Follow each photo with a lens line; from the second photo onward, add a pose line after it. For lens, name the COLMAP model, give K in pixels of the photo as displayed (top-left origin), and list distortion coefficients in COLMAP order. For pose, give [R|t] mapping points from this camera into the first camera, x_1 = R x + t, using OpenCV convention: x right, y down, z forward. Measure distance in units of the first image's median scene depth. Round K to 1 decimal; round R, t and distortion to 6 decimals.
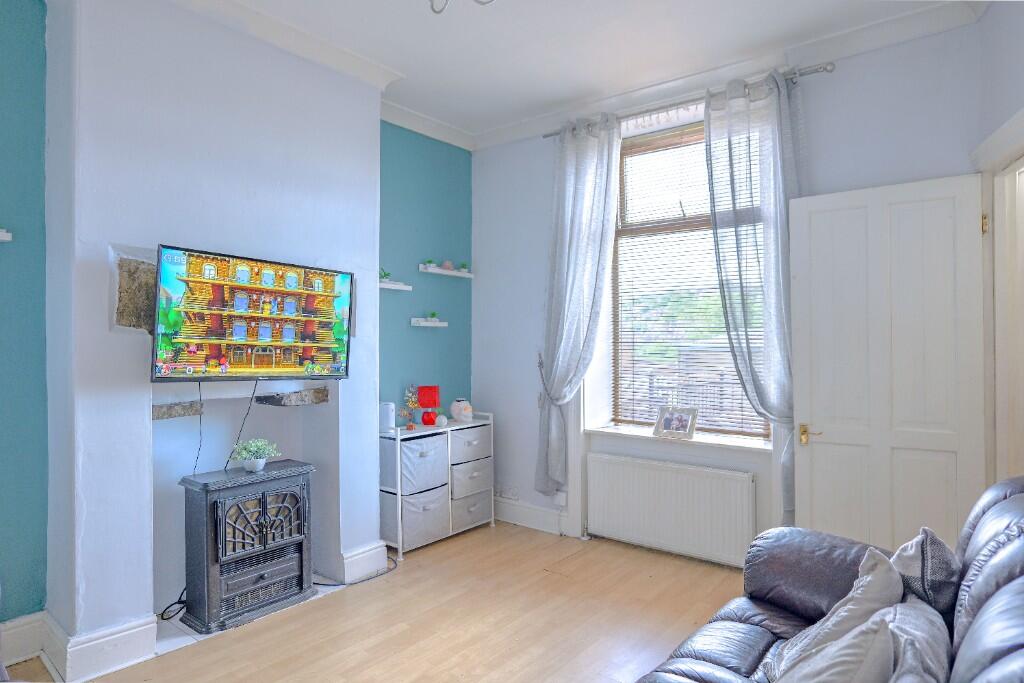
lens RADIAL K [[608.6, 0, 513.9], [0, 608.6, 332.7], [0, 0, 1]] dist [-0.016791, 0.007932]
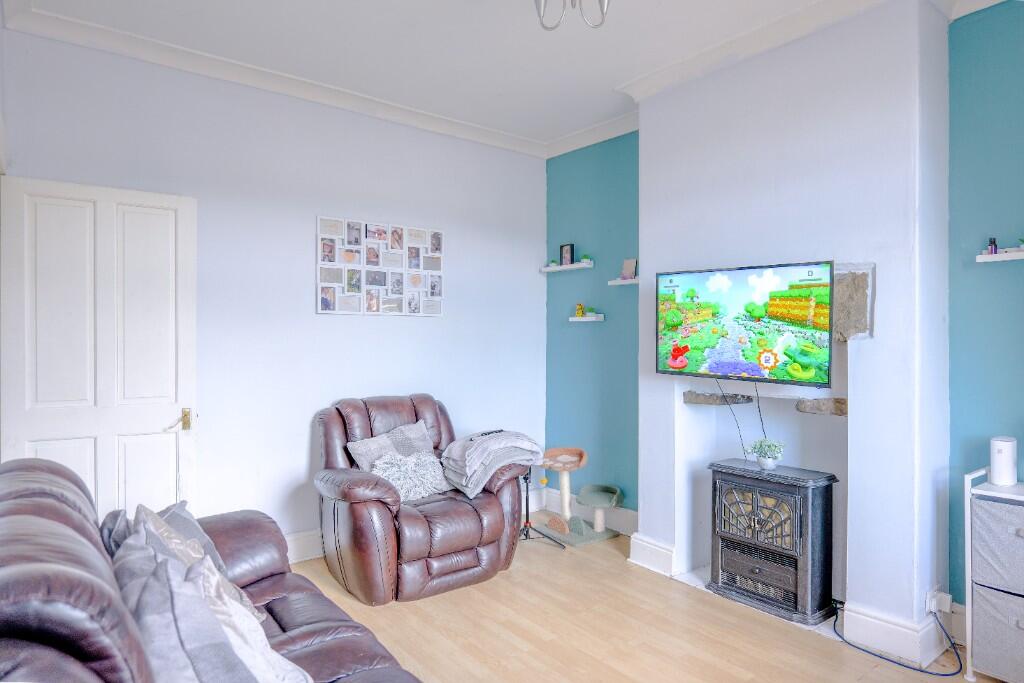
lens RADIAL K [[608.6, 0, 513.9], [0, 608.6, 349.8], [0, 0, 1]] dist [-0.016791, 0.007932]
pose [[-0.220182, 0.011775, -0.975388, 0.734914], [0.010812, 0.999895, 0.009631, 0.012450], [0.975399, -0.008425, -0.220286, 0.891855]]
